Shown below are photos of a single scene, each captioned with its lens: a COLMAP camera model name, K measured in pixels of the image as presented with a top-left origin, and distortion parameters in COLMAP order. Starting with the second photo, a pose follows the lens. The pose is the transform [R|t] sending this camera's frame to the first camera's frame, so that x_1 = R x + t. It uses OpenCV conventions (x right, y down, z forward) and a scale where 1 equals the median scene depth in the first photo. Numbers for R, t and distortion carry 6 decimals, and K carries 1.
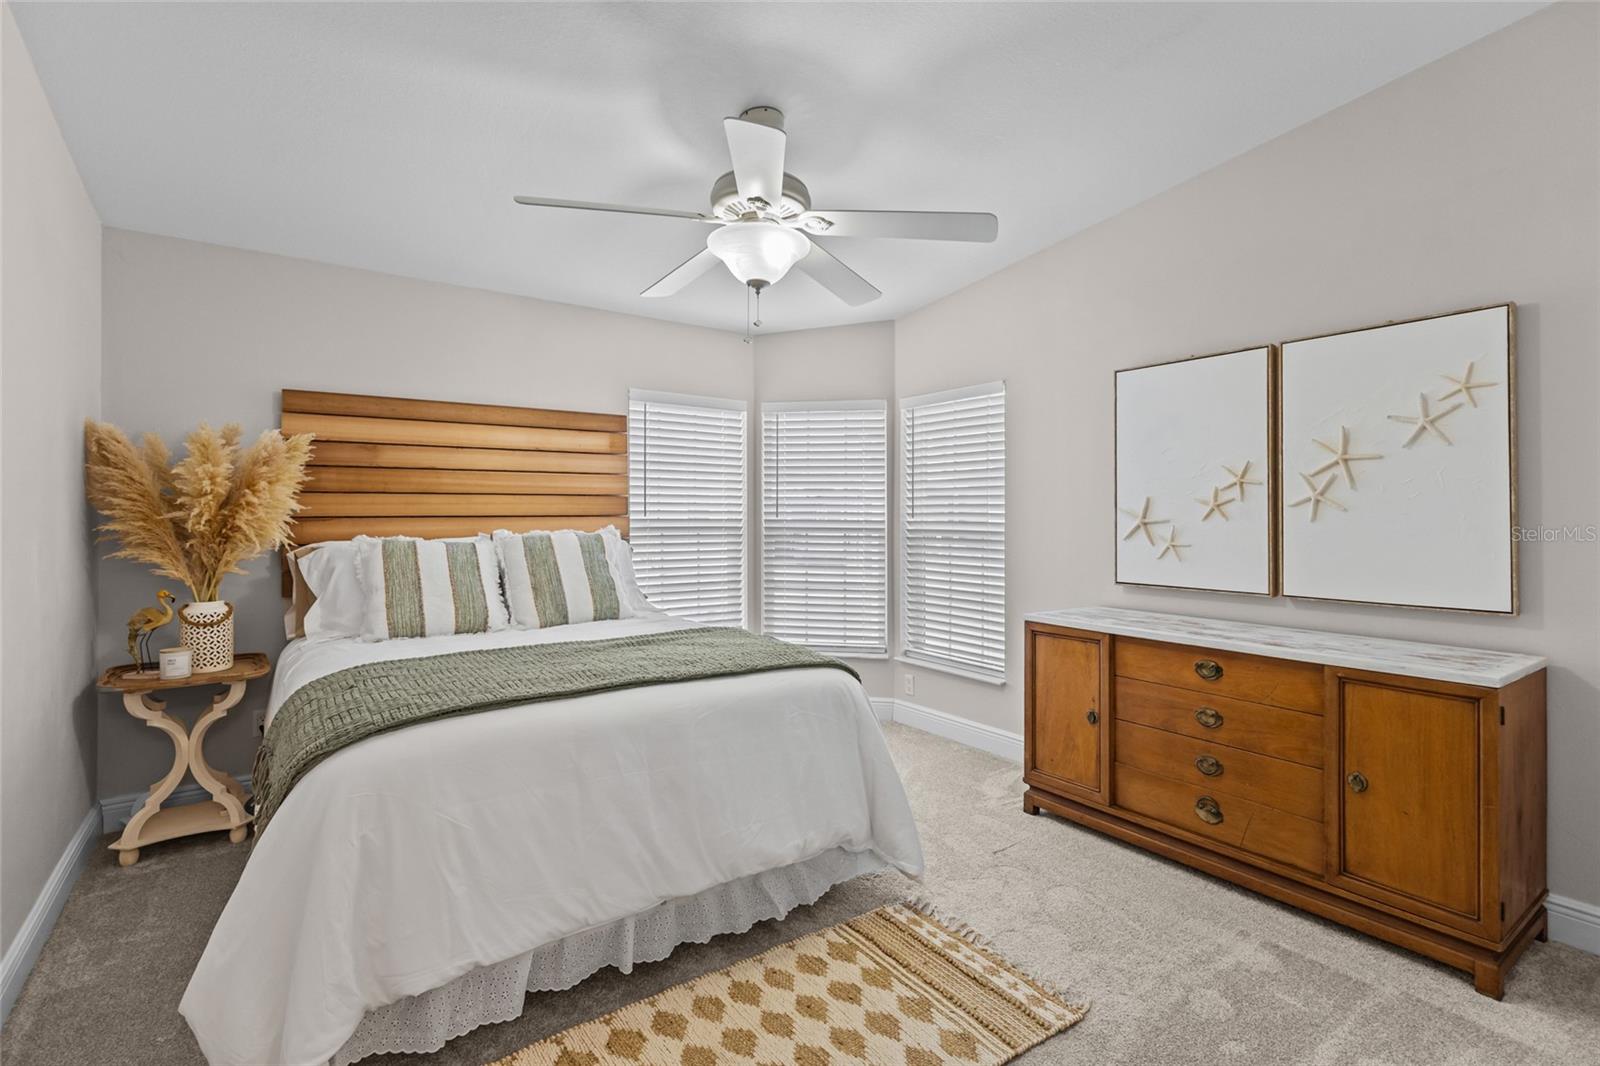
lens RADIAL K [[742.1, 0, 797.6], [0, 742.1, 520.4], [0, 0, 1]] dist [0.004497, 0.000380]
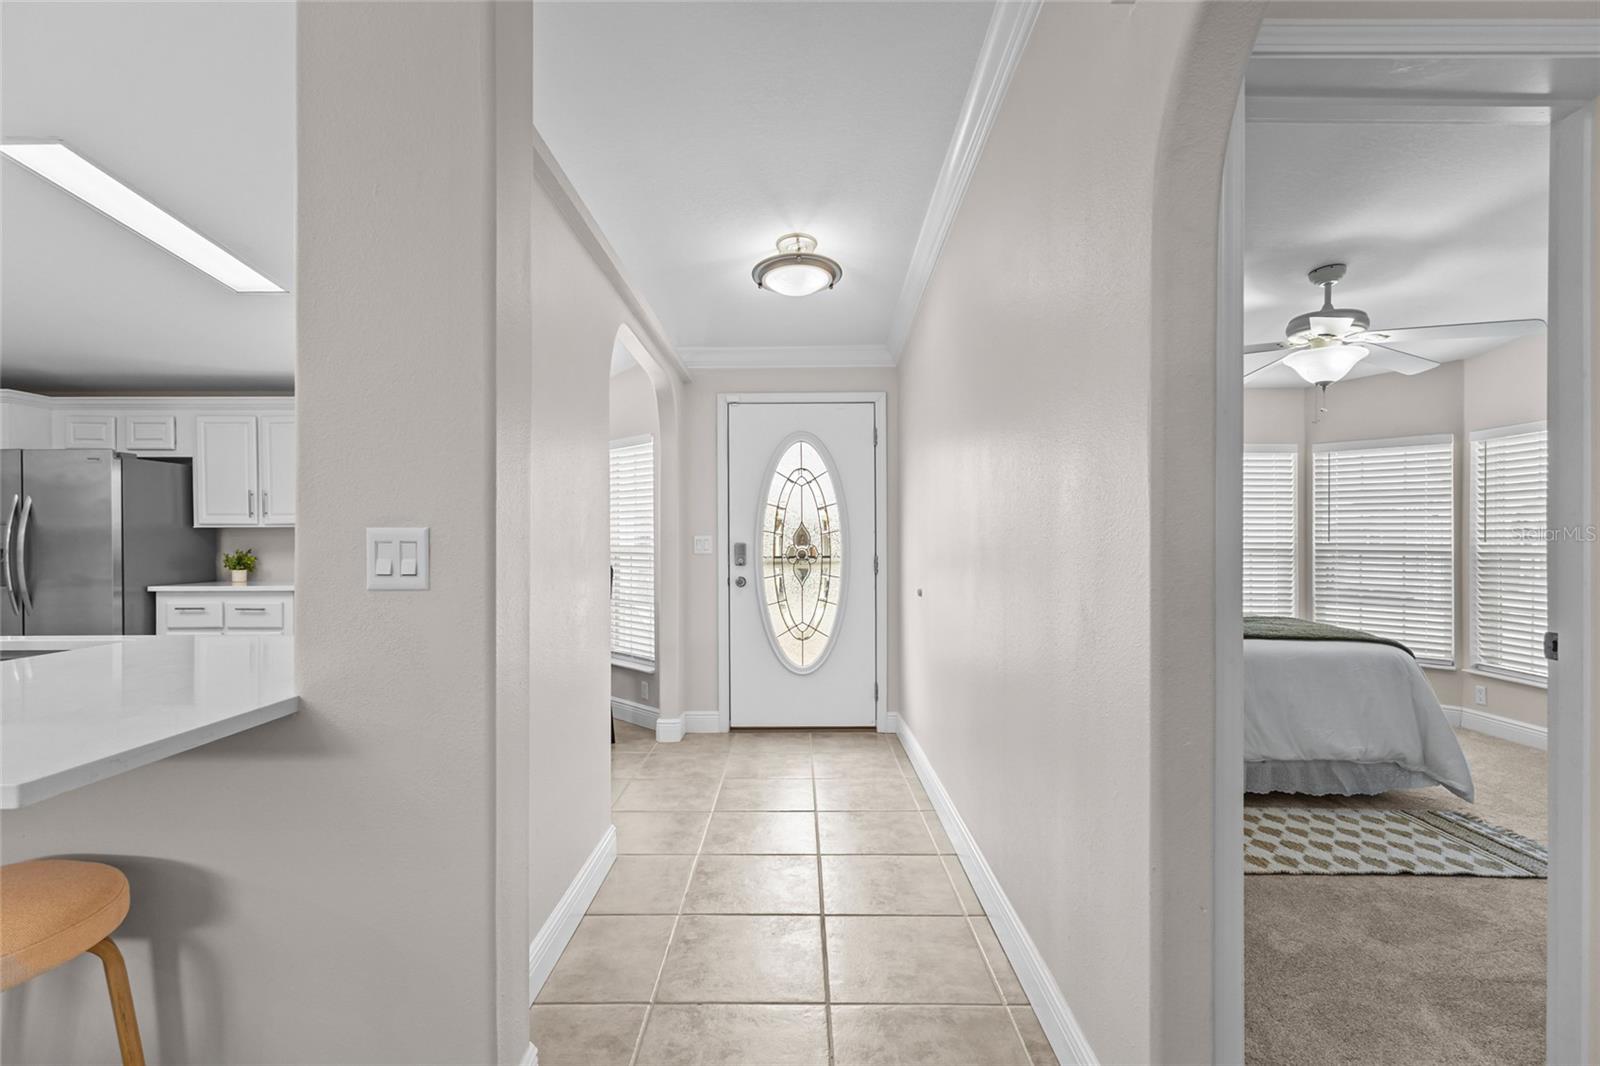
lens RADIAL K [[747.5, 0, 793.5], [0, 747.5, 539.2], [0, 0, 1]] dist [0.009426, 0.000595]
pose [[0.810919, -0.000039, -0.585158, -0.035037], [-0.004207, 0.999974, -0.005897, 0.006158], [0.585143, 0.007244, 0.810898, -0.850719]]
